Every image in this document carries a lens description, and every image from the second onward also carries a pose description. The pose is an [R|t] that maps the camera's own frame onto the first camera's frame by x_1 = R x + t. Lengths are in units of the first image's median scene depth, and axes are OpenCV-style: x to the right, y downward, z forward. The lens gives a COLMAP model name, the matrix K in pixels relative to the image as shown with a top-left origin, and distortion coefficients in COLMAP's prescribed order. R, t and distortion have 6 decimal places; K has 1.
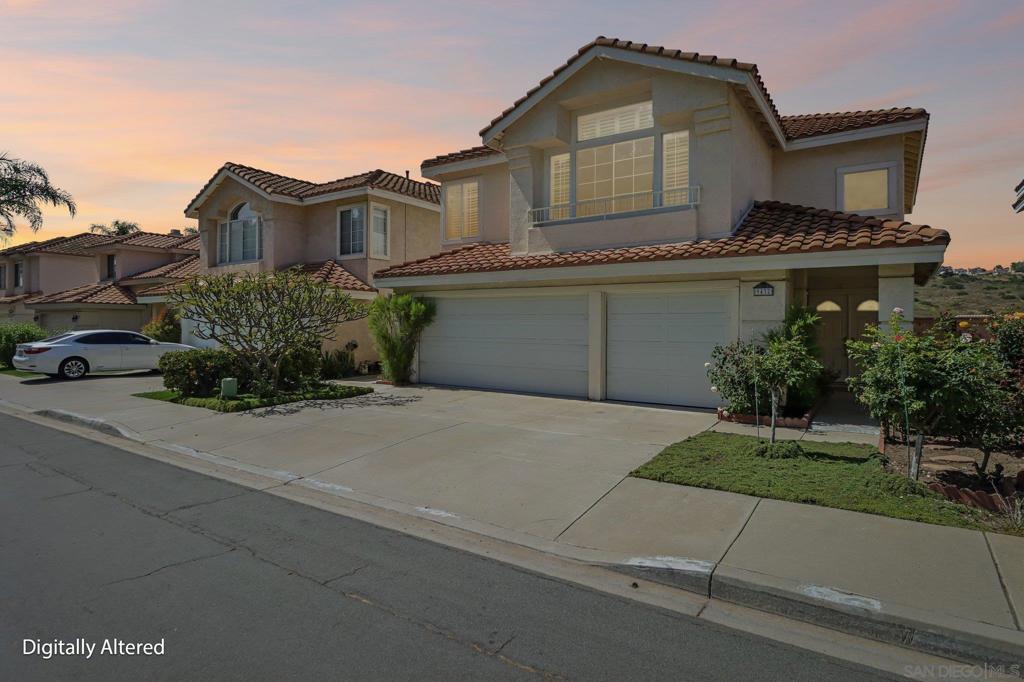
lens RADIAL K [[564.0, 0, 510.2], [0, 564.0, 333.9], [0, 0, 1]] dist [0.006157, 0.000688]
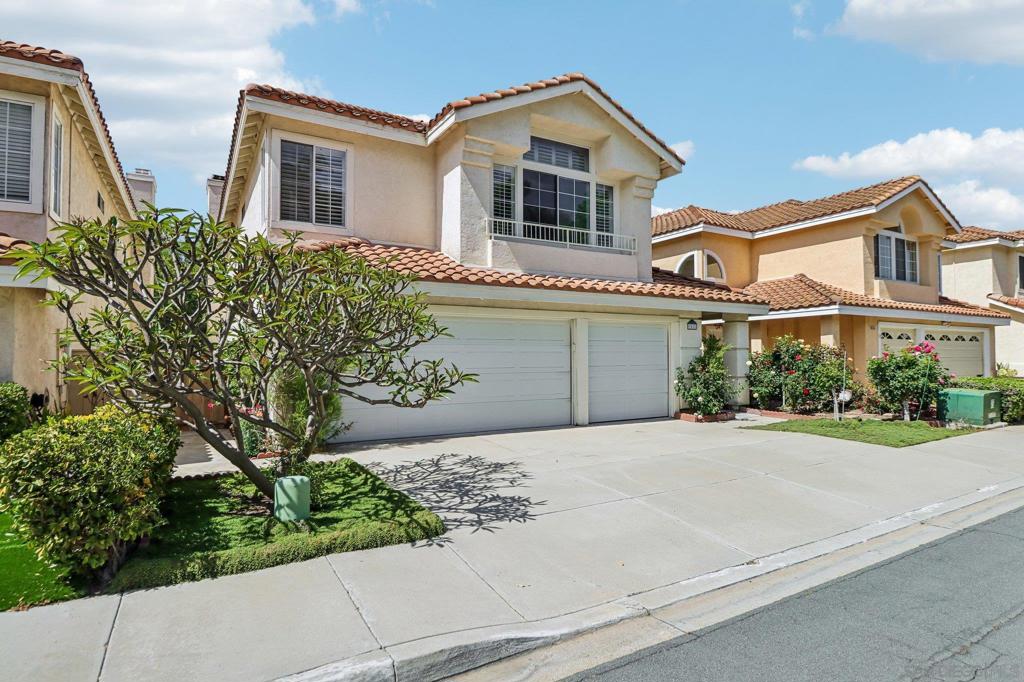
lens RADIAL K [[564.0, 0, 510.4], [0, 564.0, 341.9], [0, 0, 1]] dist [0.006157, 0.000688]
pose [[0.446809, 0.013884, 0.894522, -0.808428], [0.015475, 0.999610, -0.023245, -0.010953], [-0.894495, 0.024229, 0.446420, 0.655968]]
